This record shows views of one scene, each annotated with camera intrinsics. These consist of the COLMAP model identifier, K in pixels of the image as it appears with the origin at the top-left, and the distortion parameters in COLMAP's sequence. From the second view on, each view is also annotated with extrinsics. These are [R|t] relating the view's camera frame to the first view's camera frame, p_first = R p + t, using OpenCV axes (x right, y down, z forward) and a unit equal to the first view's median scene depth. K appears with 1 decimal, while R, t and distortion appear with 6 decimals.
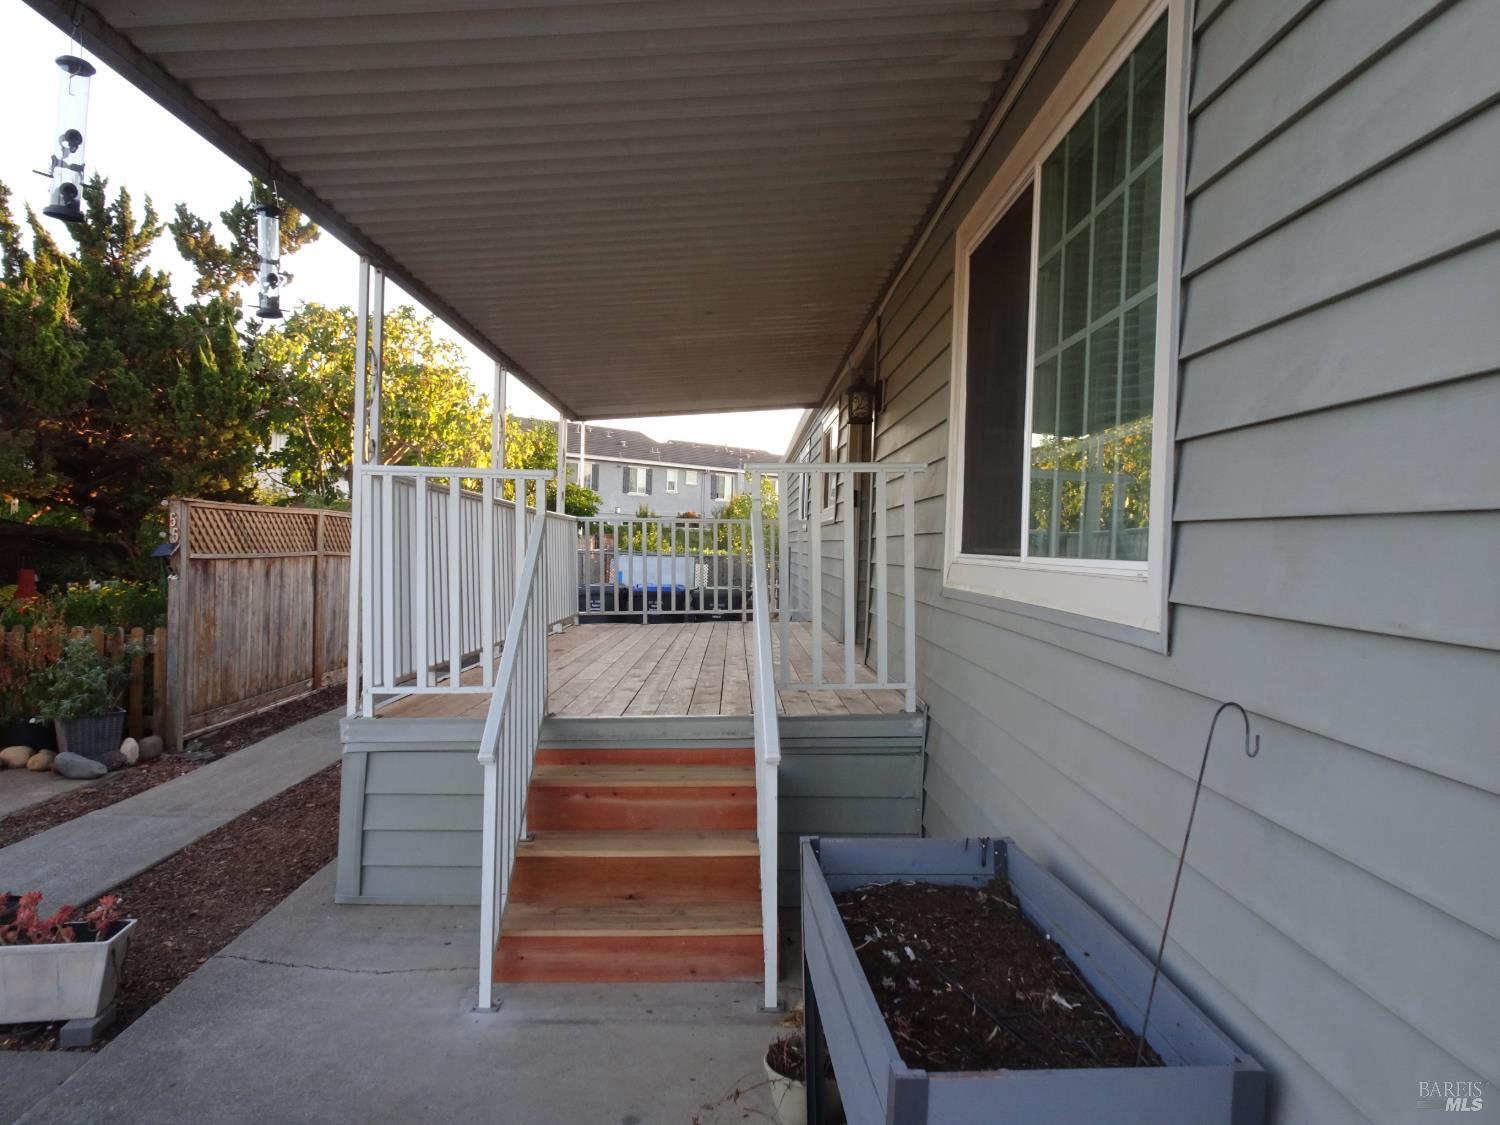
lens RADIAL K [[1064.0, 0, 755.0], [0, 1064.0, 558.8], [0, 0, 1]] dist [0.002939, 0.003736]
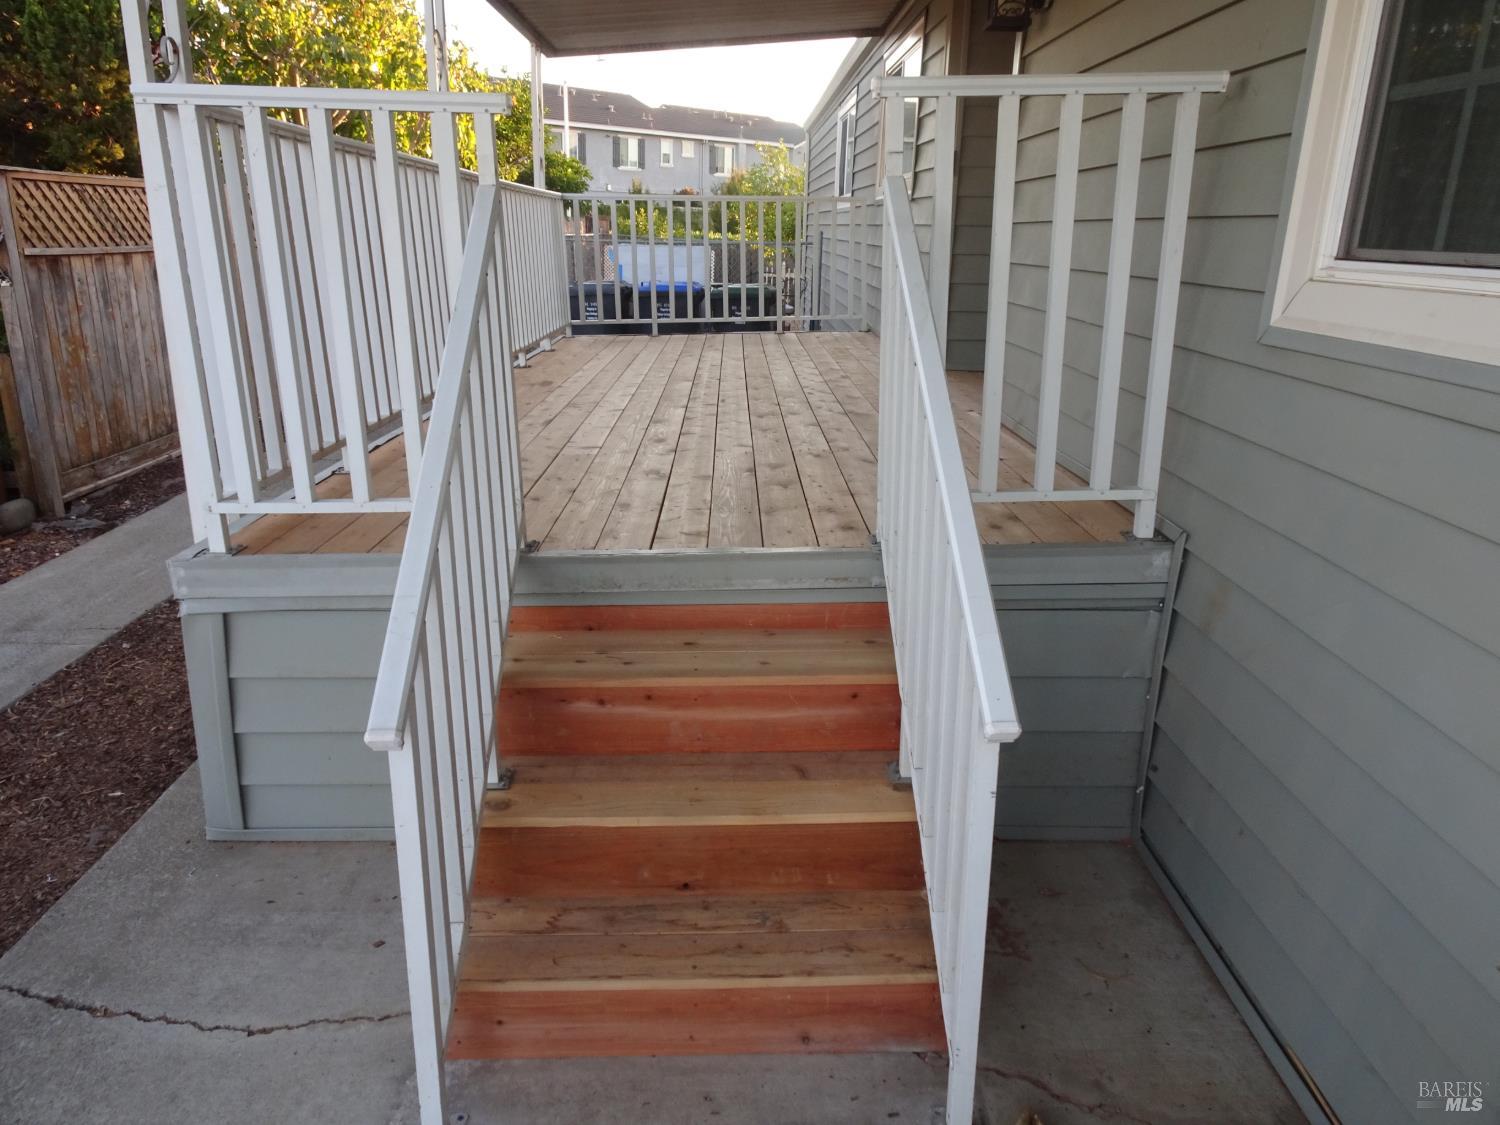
lens RADIAL K [[1064.0, 0, 758.1], [0, 1064.0, 576.9], [0, 0, 1]] dist [0.002939, 0.003736]
pose [[0.999986, -0.005010, 0.001911, -0.022588], [0.004203, 0.953714, 0.300686, -0.004468], [-0.003329, -0.300674, 0.953721, 0.145710]]
